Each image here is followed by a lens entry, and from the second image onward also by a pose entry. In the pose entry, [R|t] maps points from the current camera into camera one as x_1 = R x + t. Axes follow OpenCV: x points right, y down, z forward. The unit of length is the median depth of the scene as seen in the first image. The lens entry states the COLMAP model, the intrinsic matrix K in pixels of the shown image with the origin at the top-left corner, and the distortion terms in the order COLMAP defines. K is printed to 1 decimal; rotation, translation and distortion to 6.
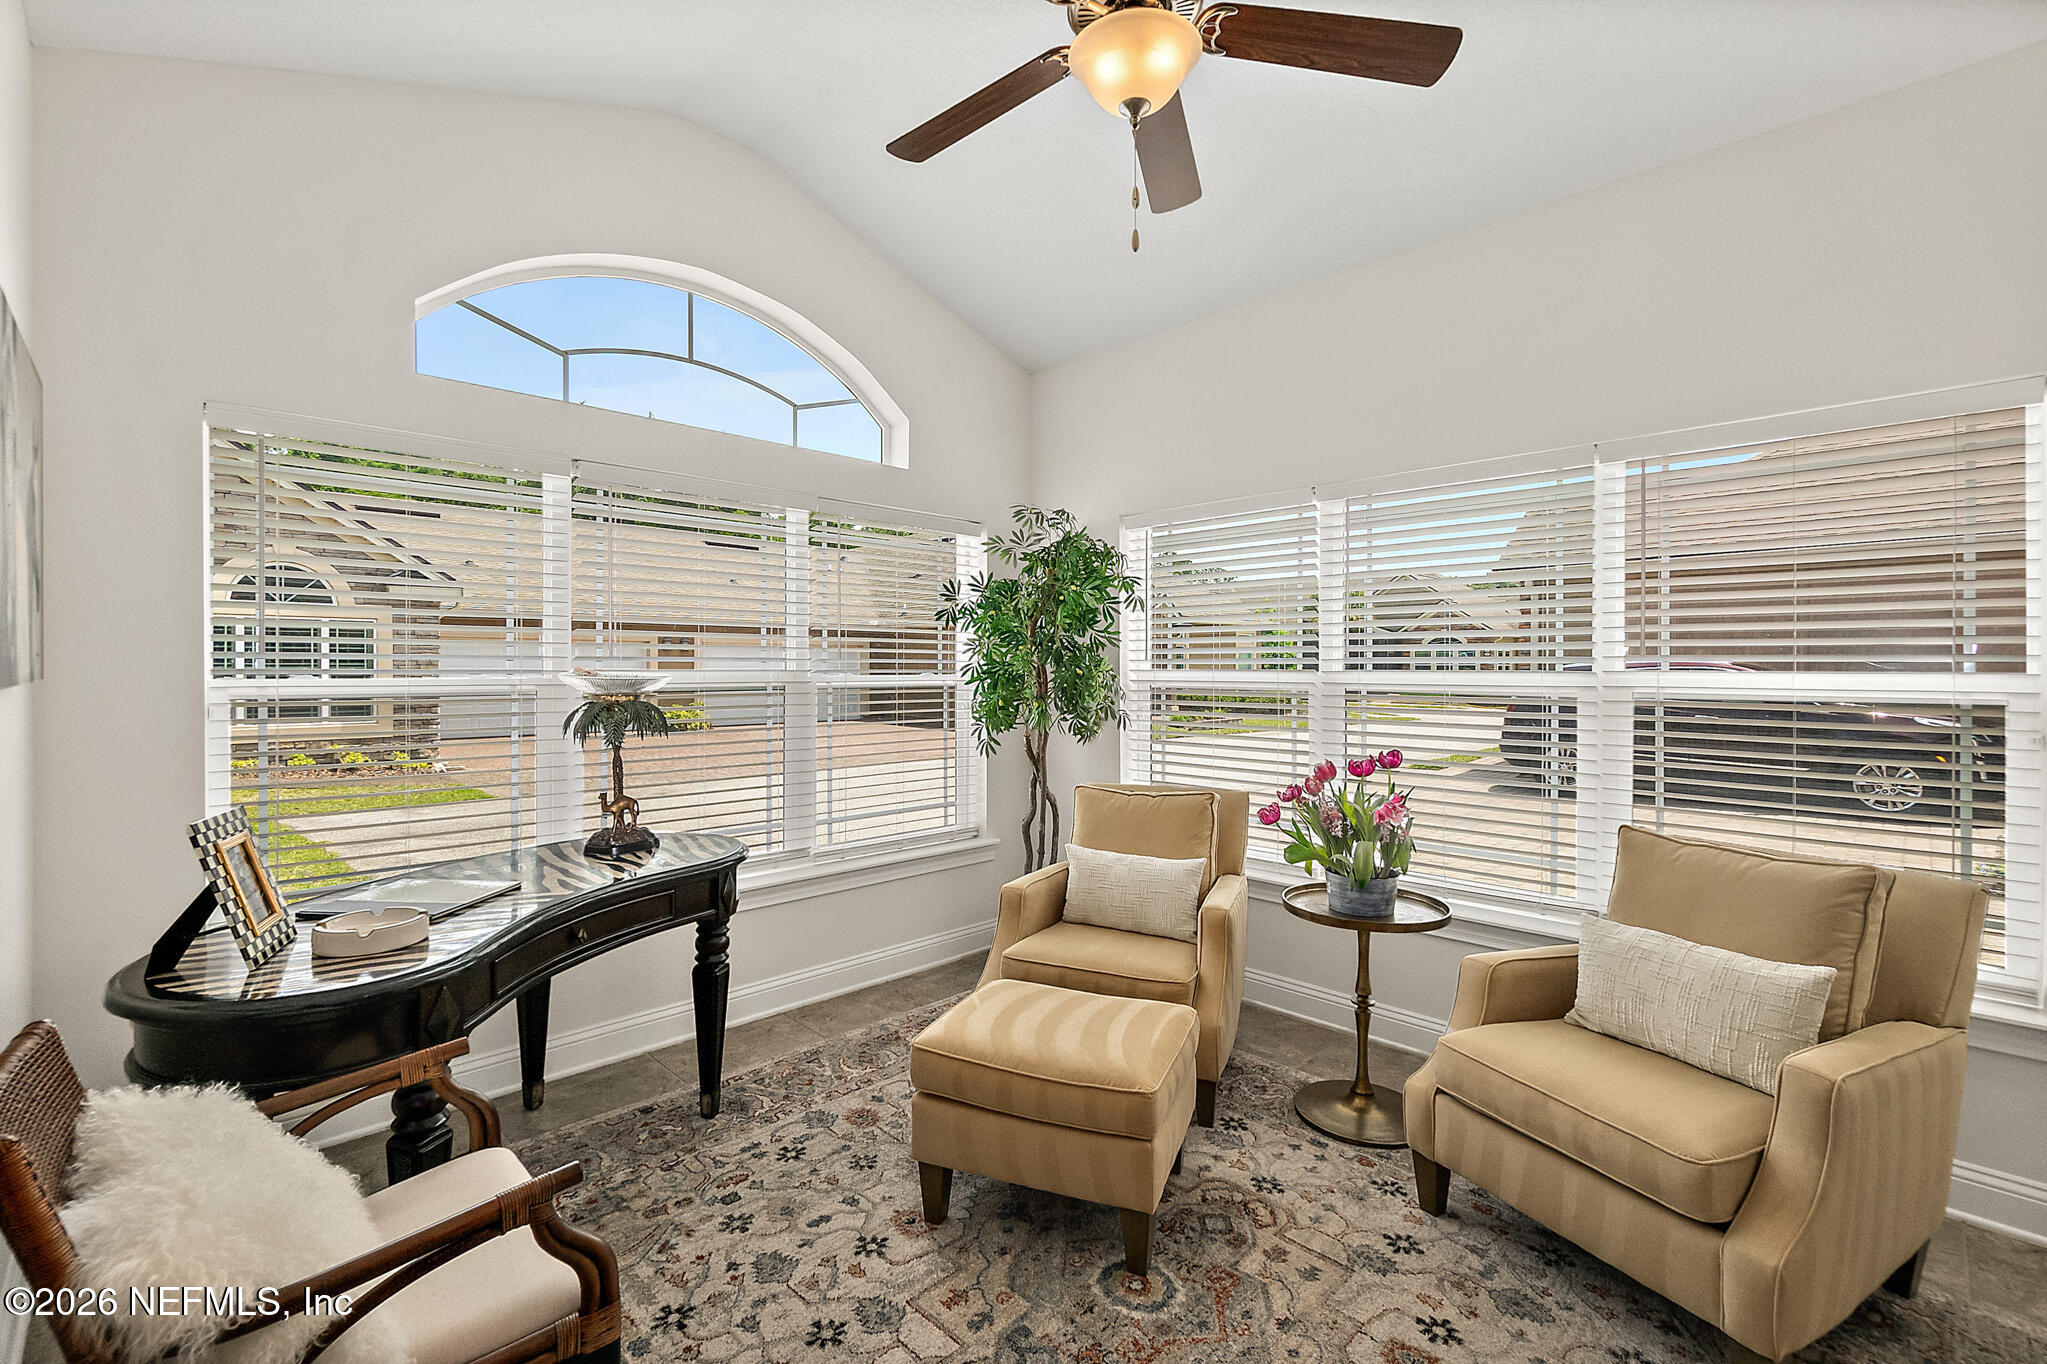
lens RADIAL K [[893.8, 0, 1002.7], [0, 893.8, 675.4], [0, 0, 1]] dist [-0.006643, 0.001718]
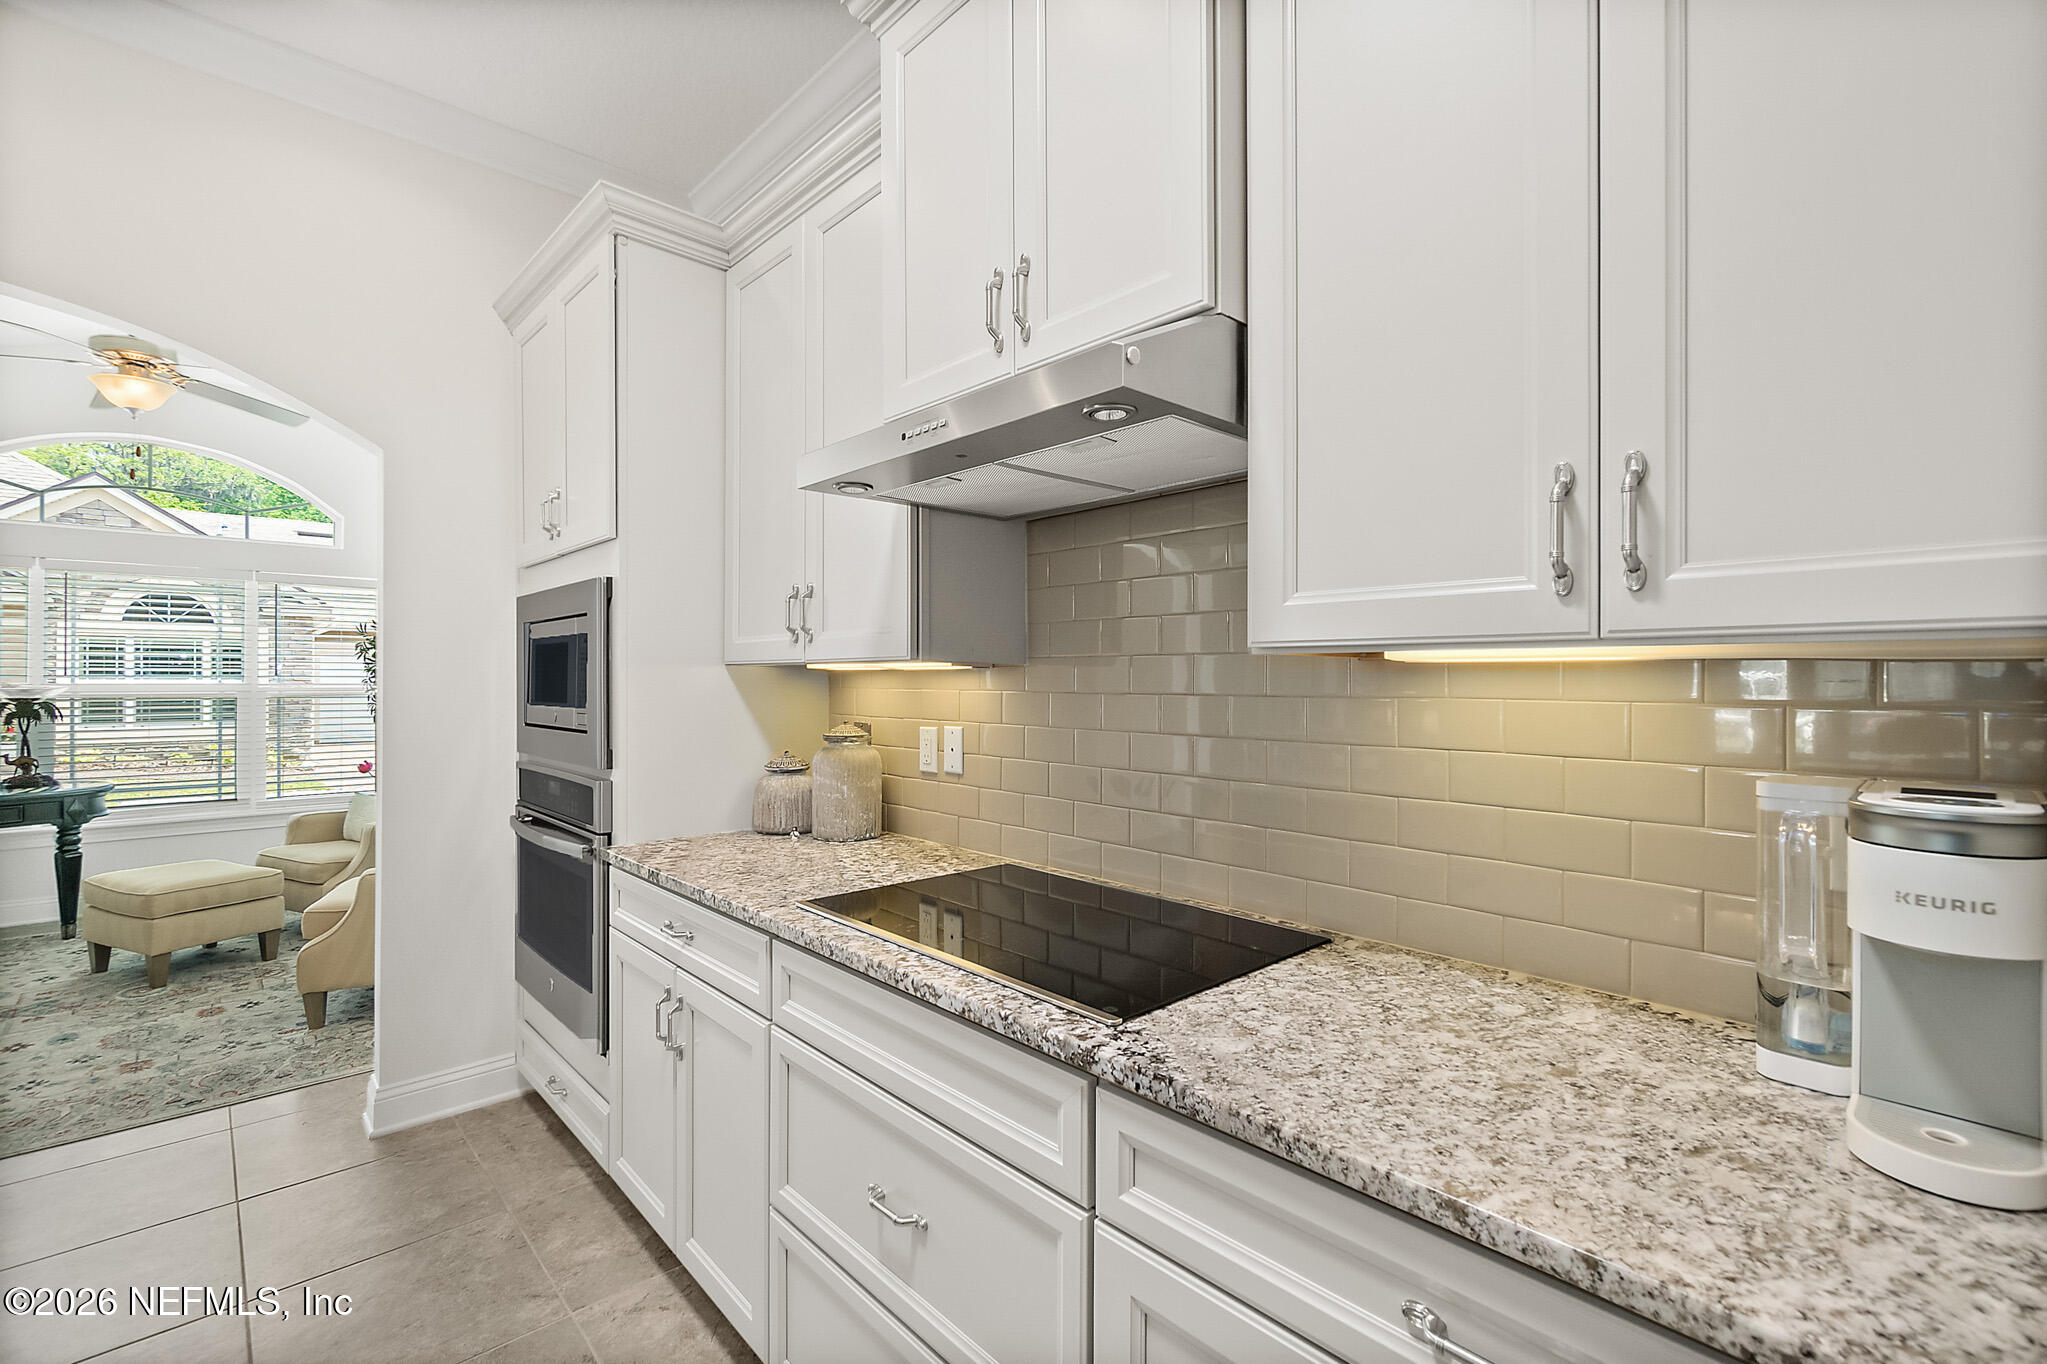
lens RADIAL K [[893.8, 0, 1009.9], [0, 893.8, 677.0], [0, 0, 1]] dist [-0.006643, 0.001718]
pose [[0.999795, 0.002477, -0.020110, 1.532425], [-0.002663, 0.999954, -0.009225, -0.007812], [0.020086, 0.009277, 0.999755, -0.696149]]
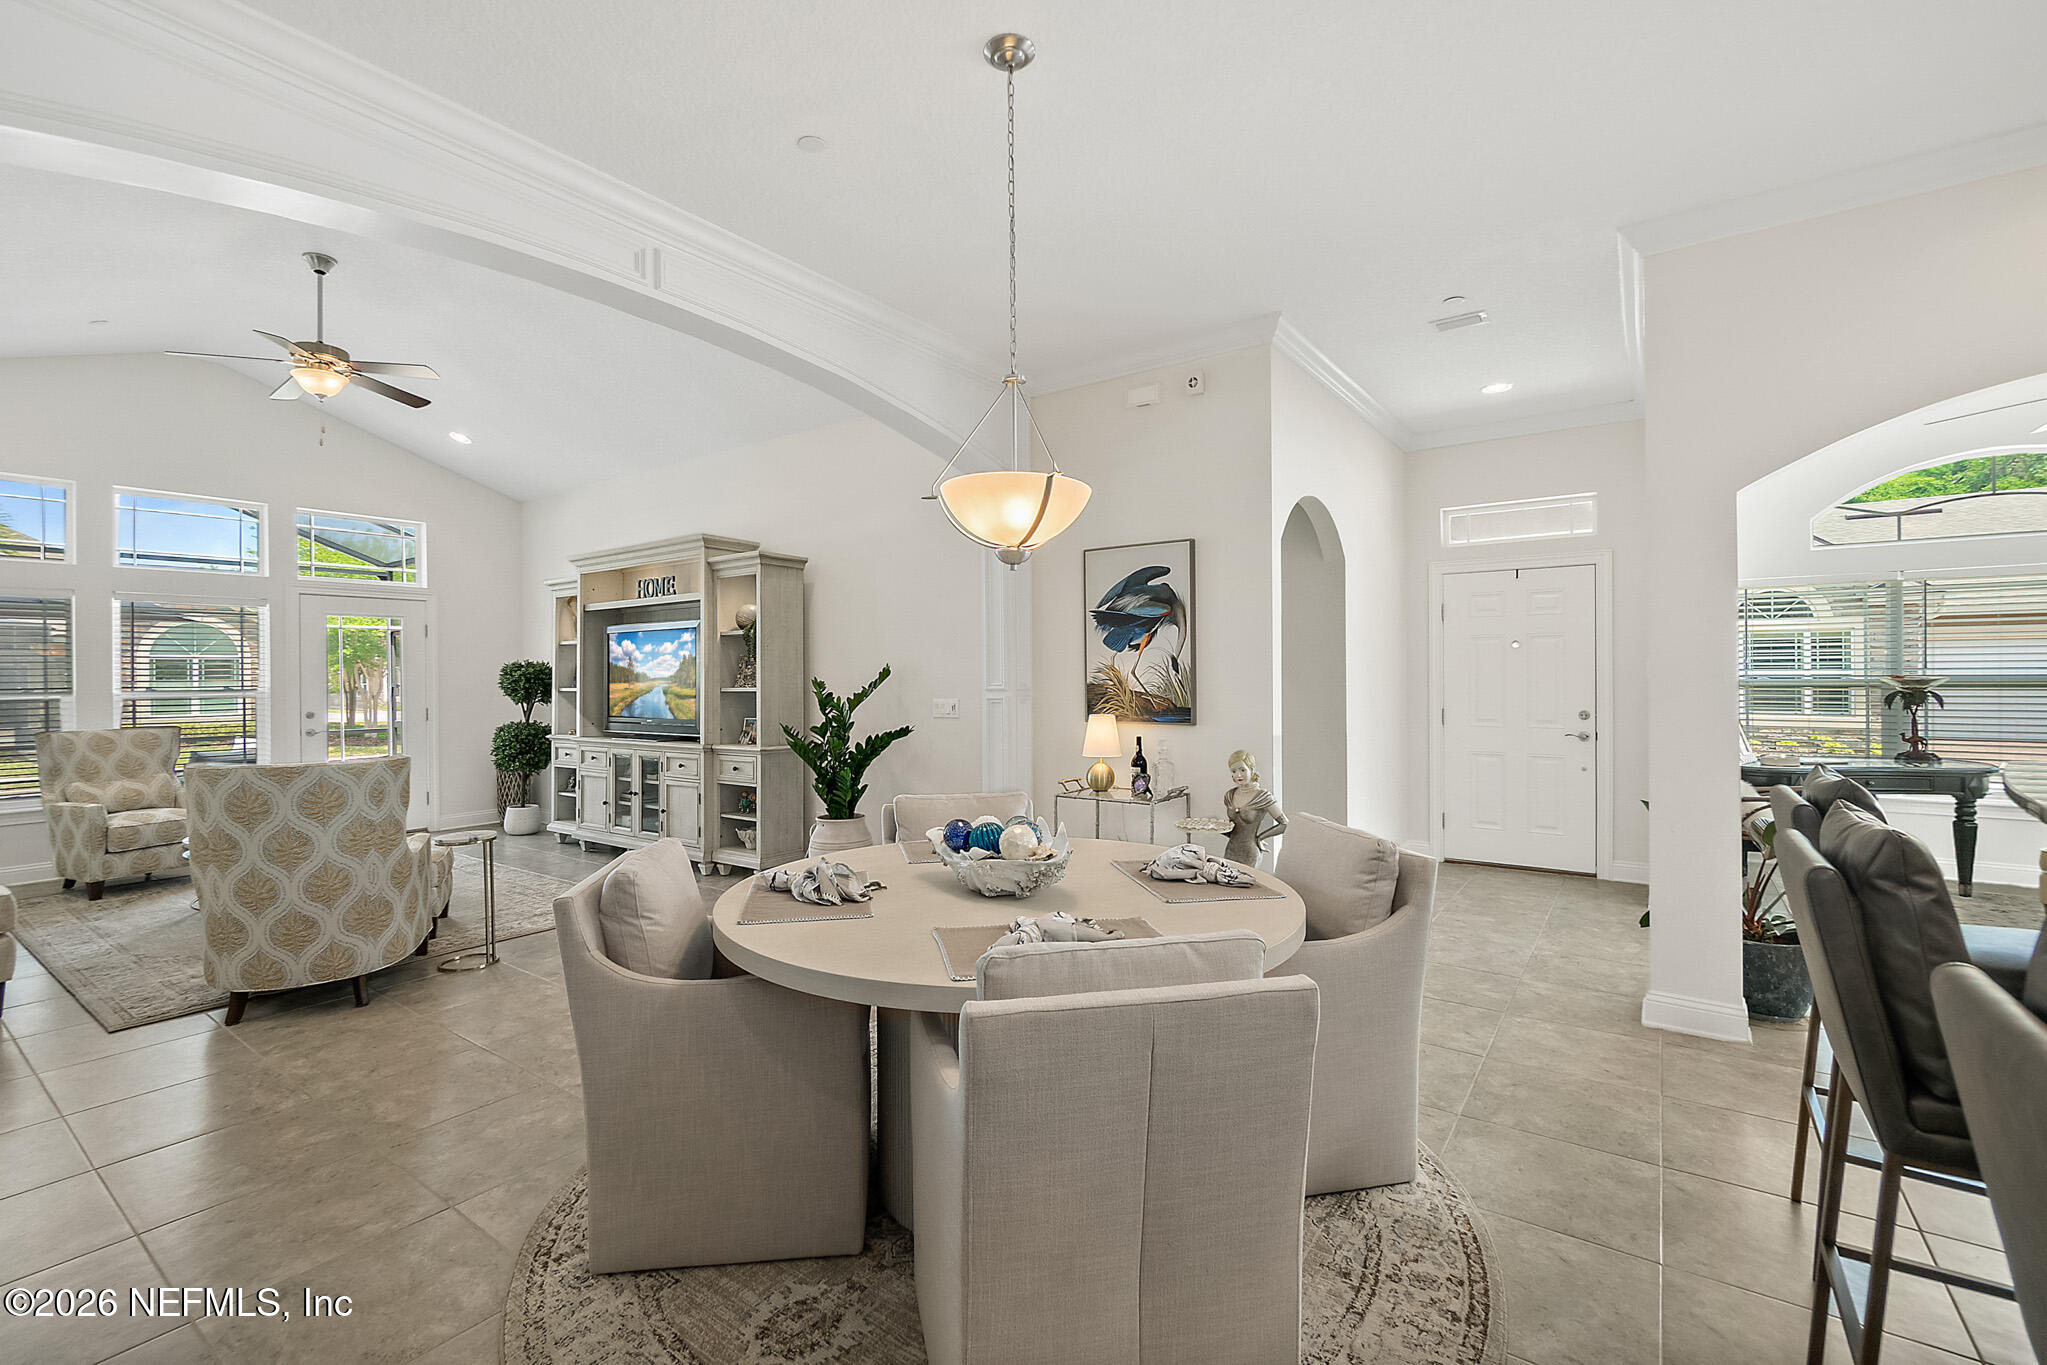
lens RADIAL K [[893.8, 0, 1017.9], [0, 893.8, 677.8], [0, 0, 1]] dist [-0.006643, 0.001718]
pose [[0.179517, 0.002217, -0.983752, 1.255890], [0.002748, 0.999992, 0.002755, -0.013402], [0.983751, -0.003198, 0.179510, -1.457865]]
